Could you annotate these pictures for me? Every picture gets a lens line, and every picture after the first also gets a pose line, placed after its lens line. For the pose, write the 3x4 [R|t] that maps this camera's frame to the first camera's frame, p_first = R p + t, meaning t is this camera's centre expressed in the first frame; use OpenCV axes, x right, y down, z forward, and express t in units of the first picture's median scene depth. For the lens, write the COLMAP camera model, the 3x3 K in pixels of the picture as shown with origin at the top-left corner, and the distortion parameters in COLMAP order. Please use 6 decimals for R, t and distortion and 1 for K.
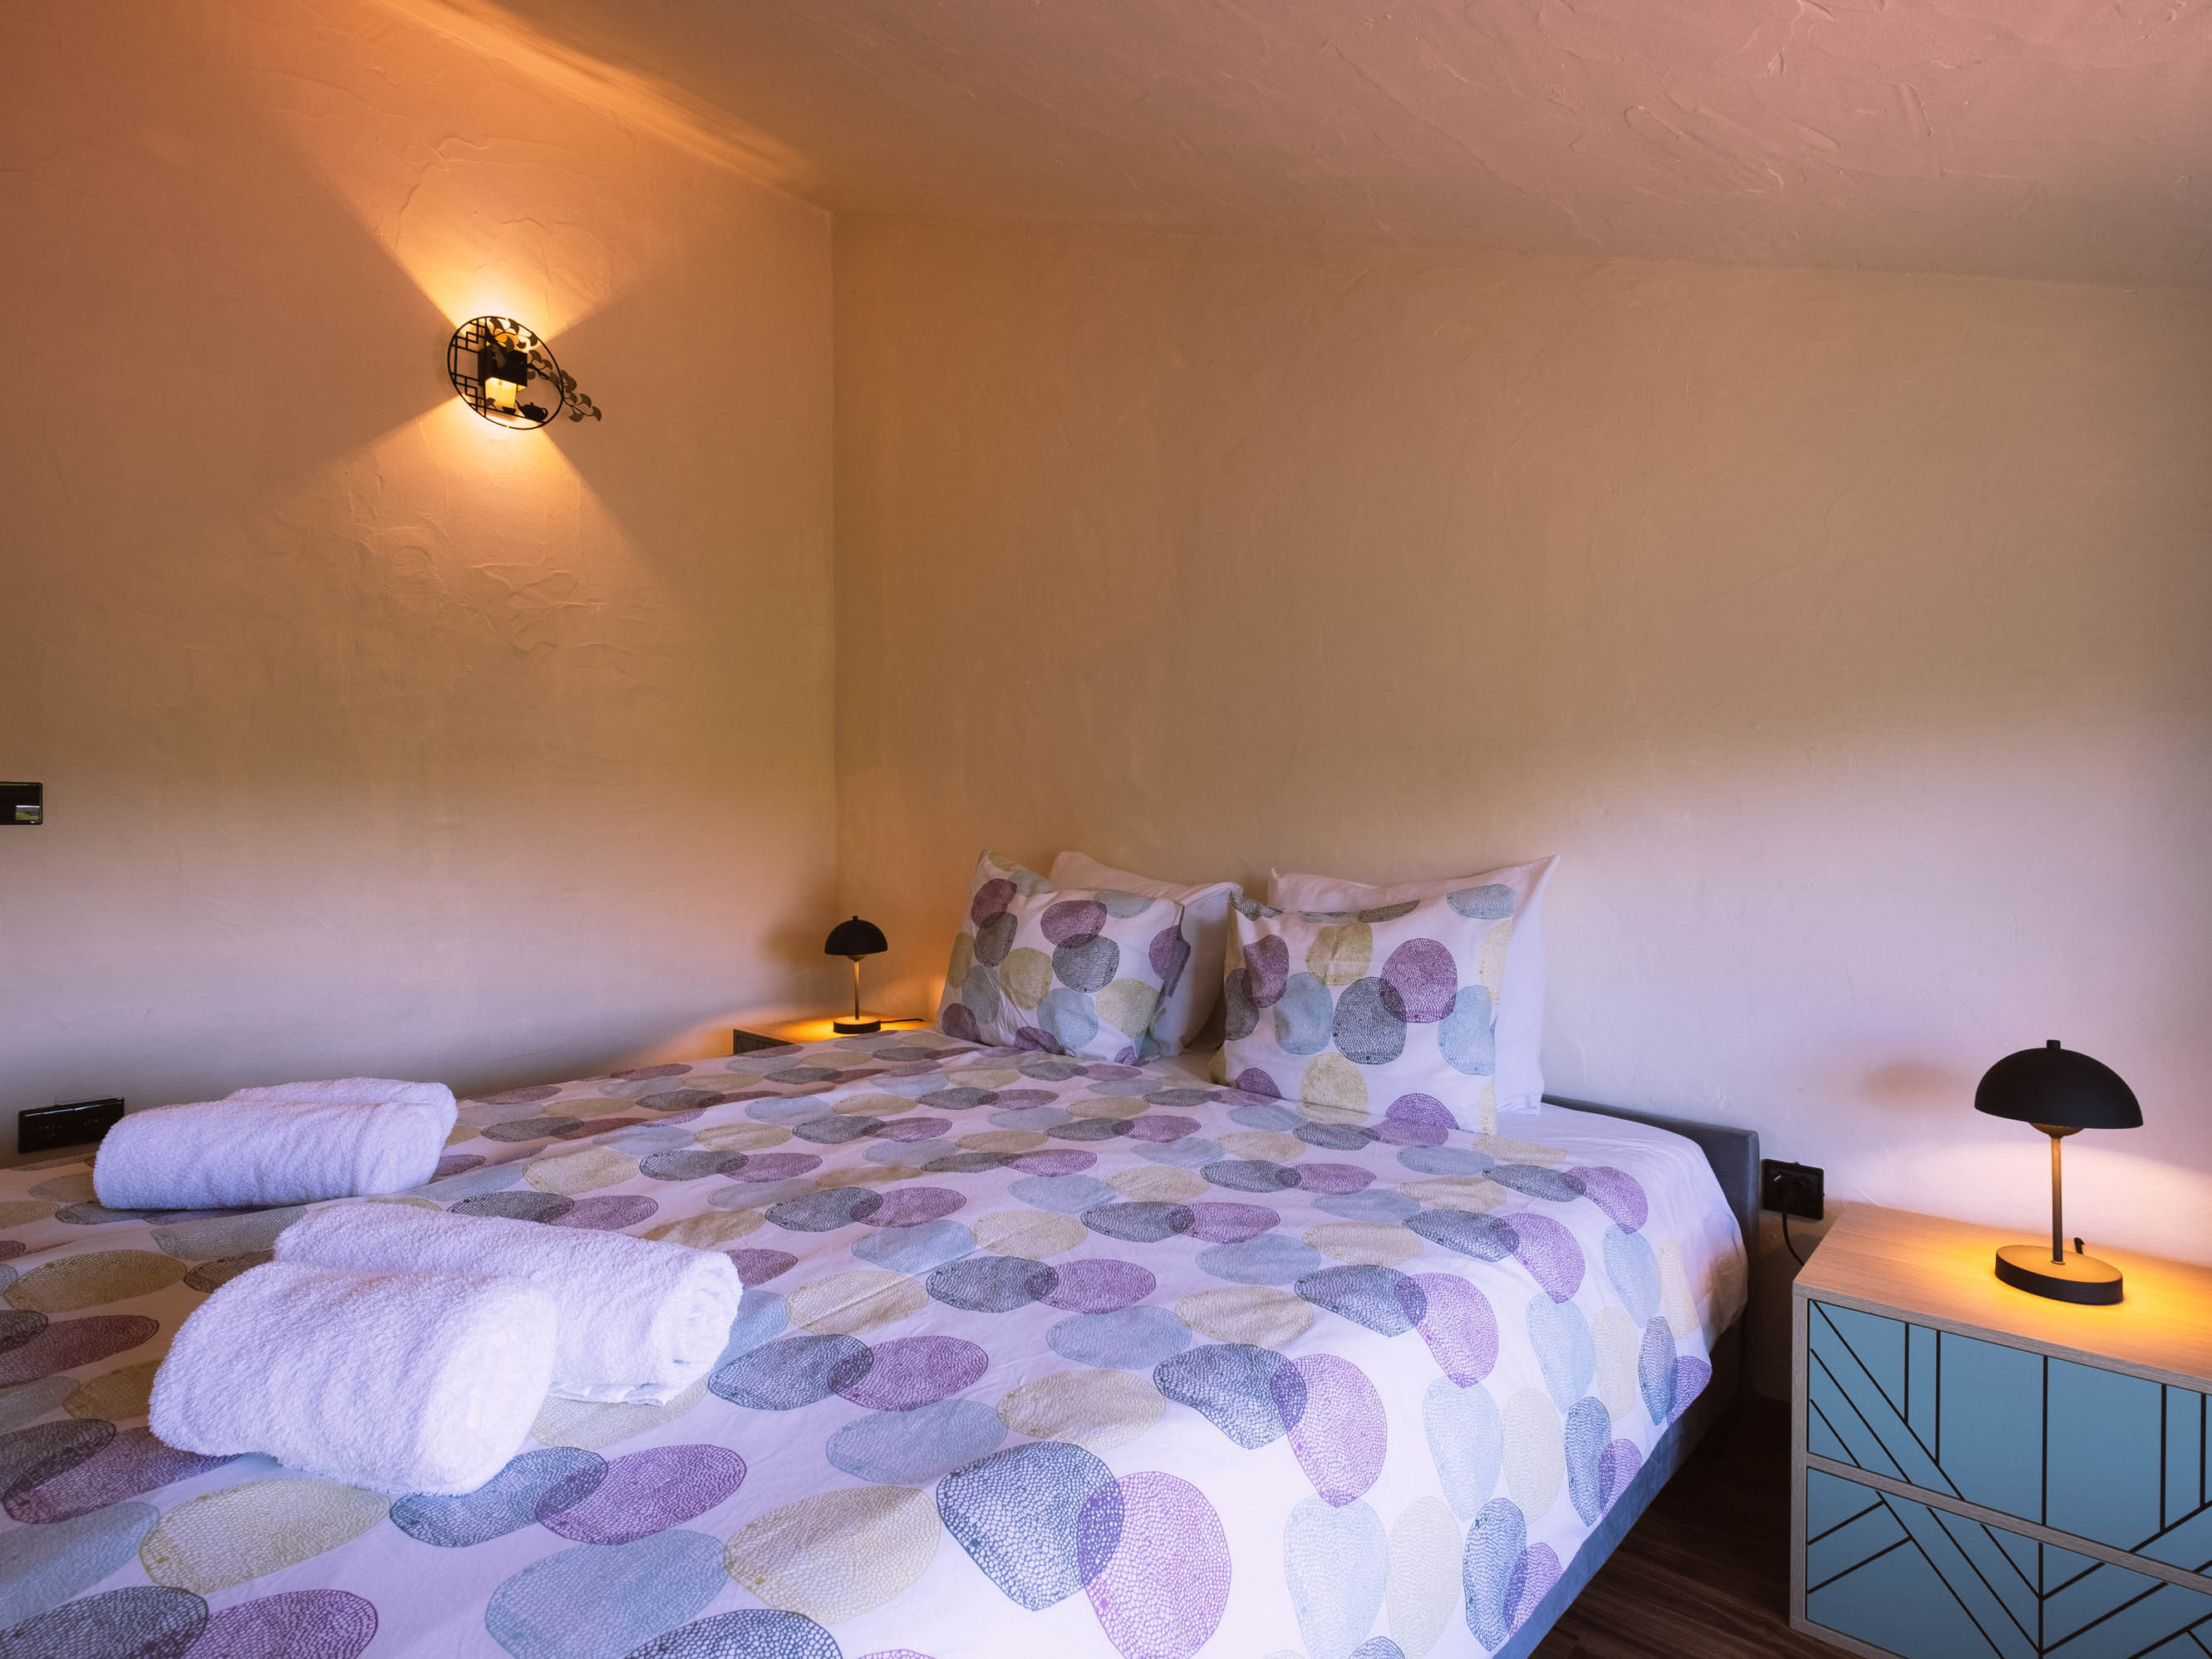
lens RADIAL K [[1099.7, 0, 1106.0], [0, 1099.7, 829.5], [0, 0, 1]] dist [0.000227, 0.000281]
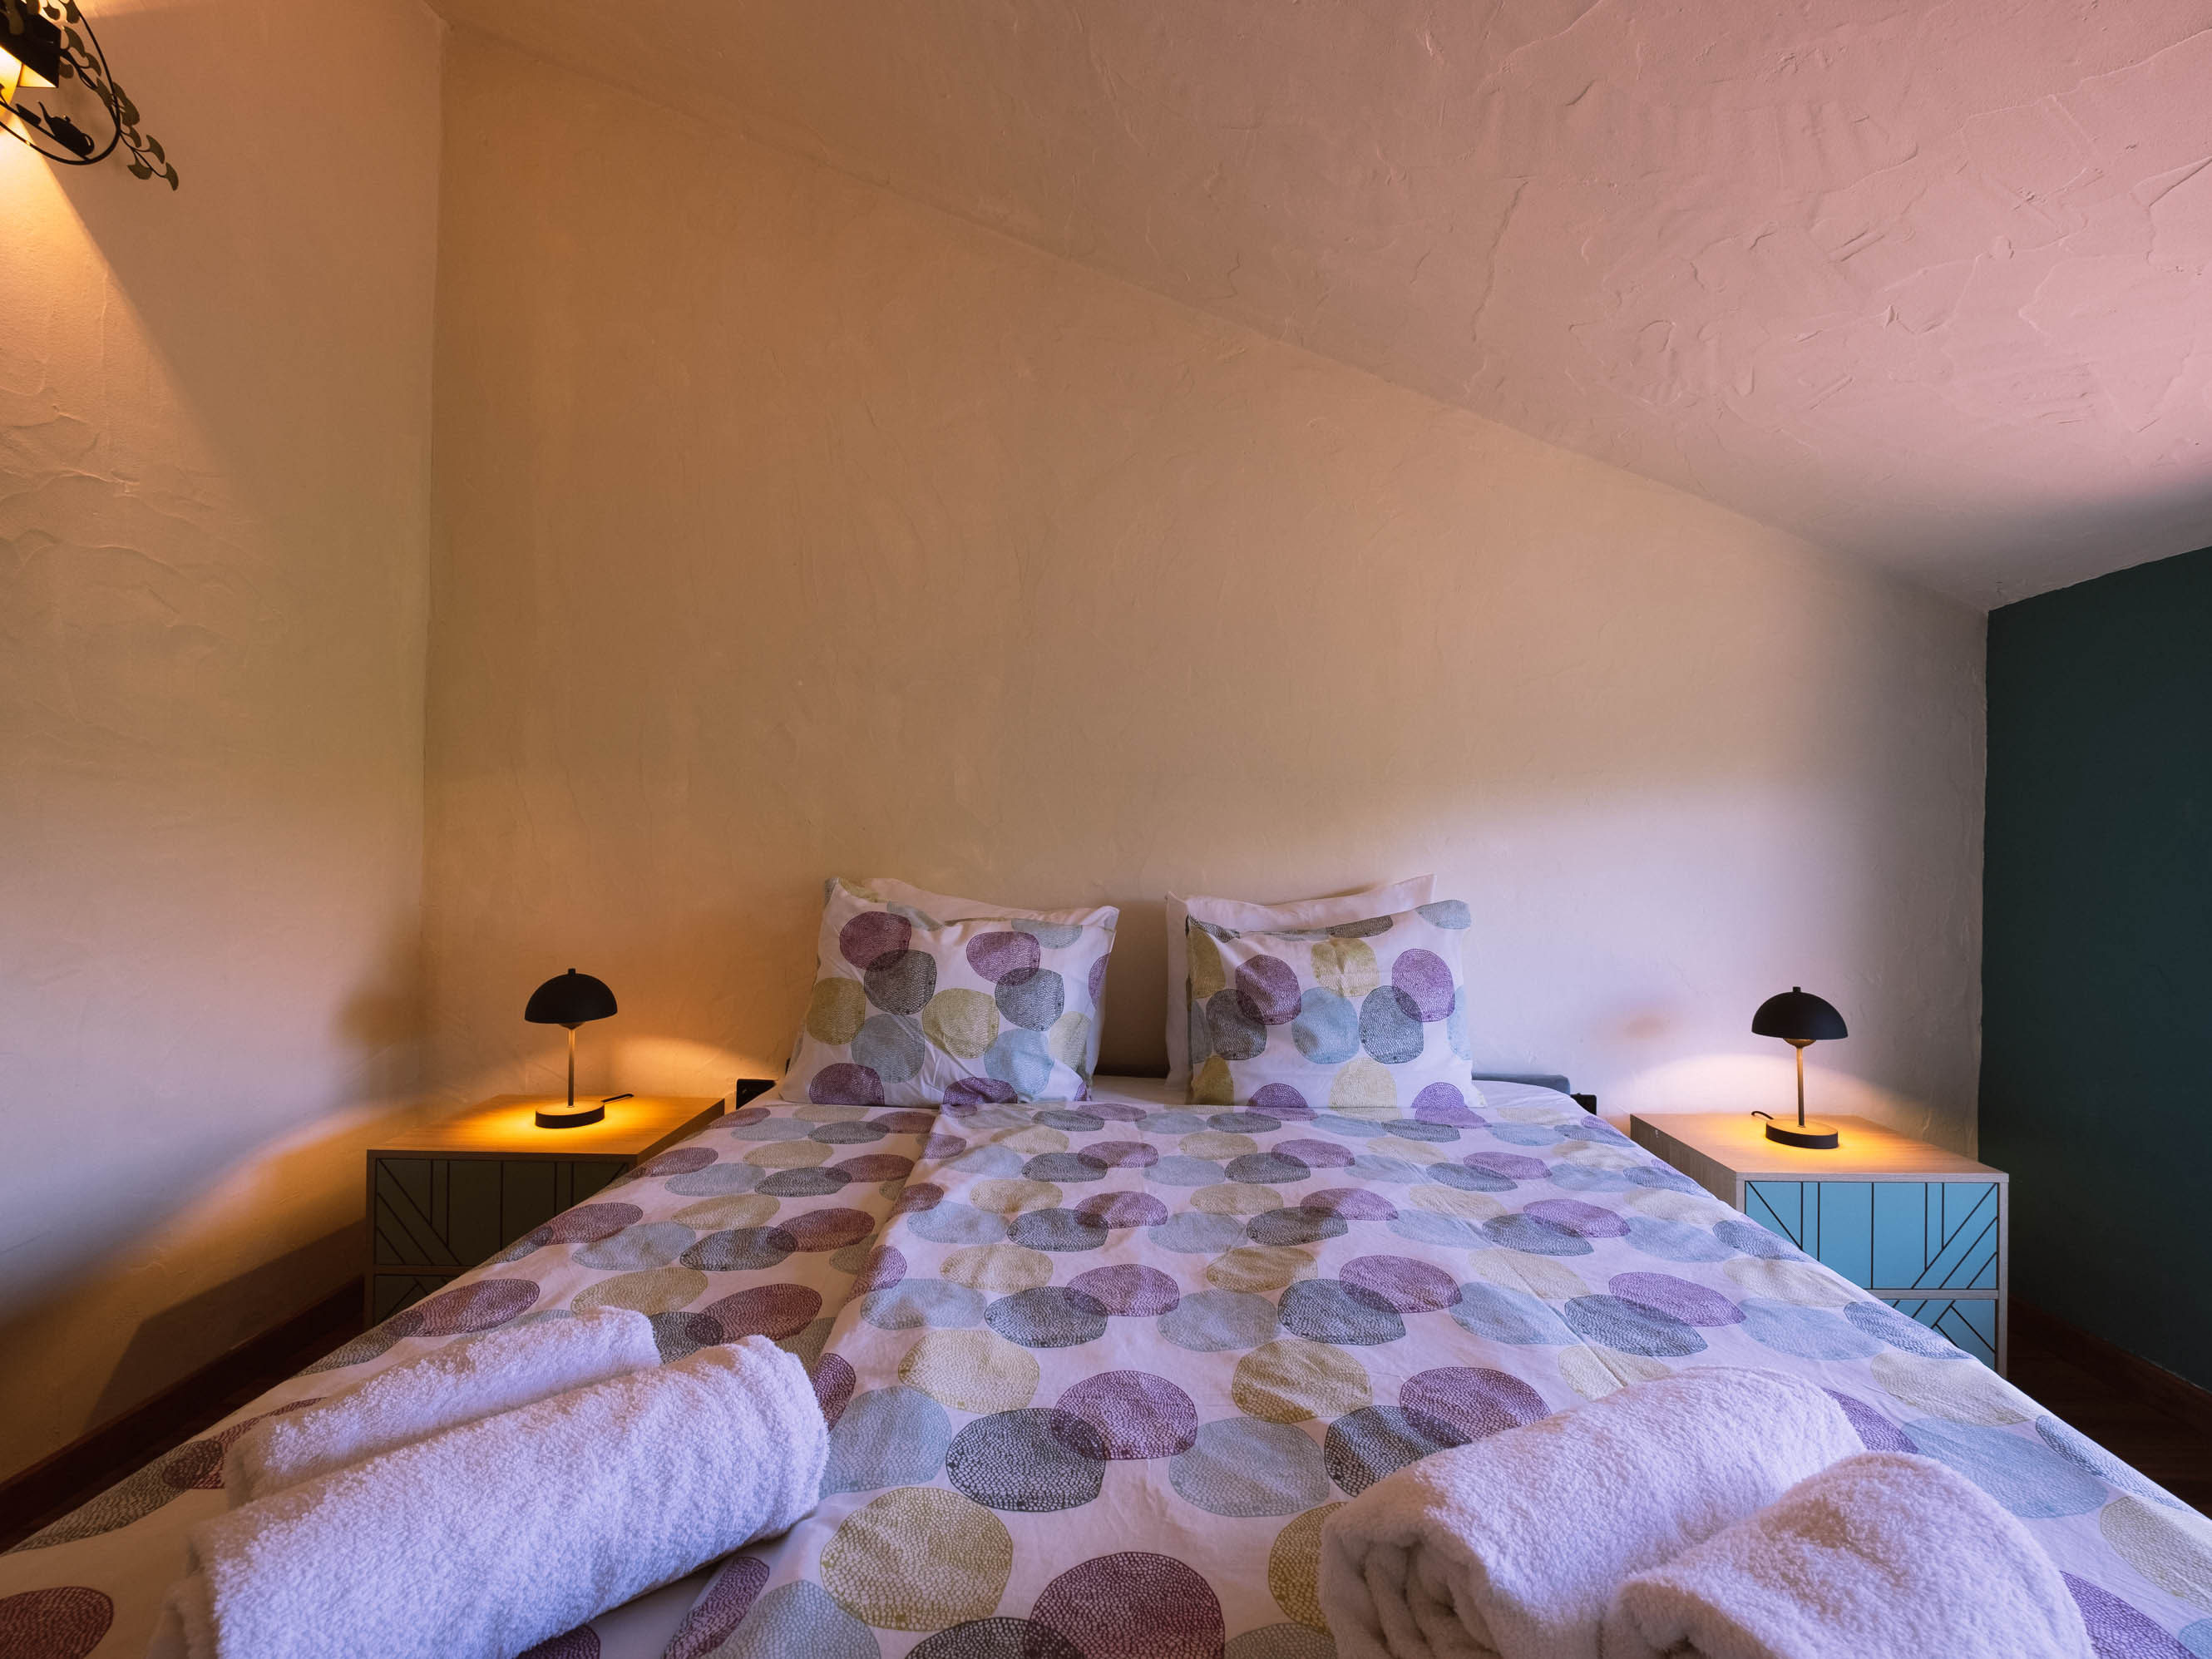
lens RADIAL K [[1034.4, 0, 1106.0], [0, 1034.4, 829.5], [0, 0, 1]] dist [-0.007585, 0.001059]
pose [[0.772175, 0.010841, 0.635318, -0.522324], [-0.000653, 0.999867, -0.016268, -0.007039], [-0.635410, 0.012146, 0.772079, 0.288287]]
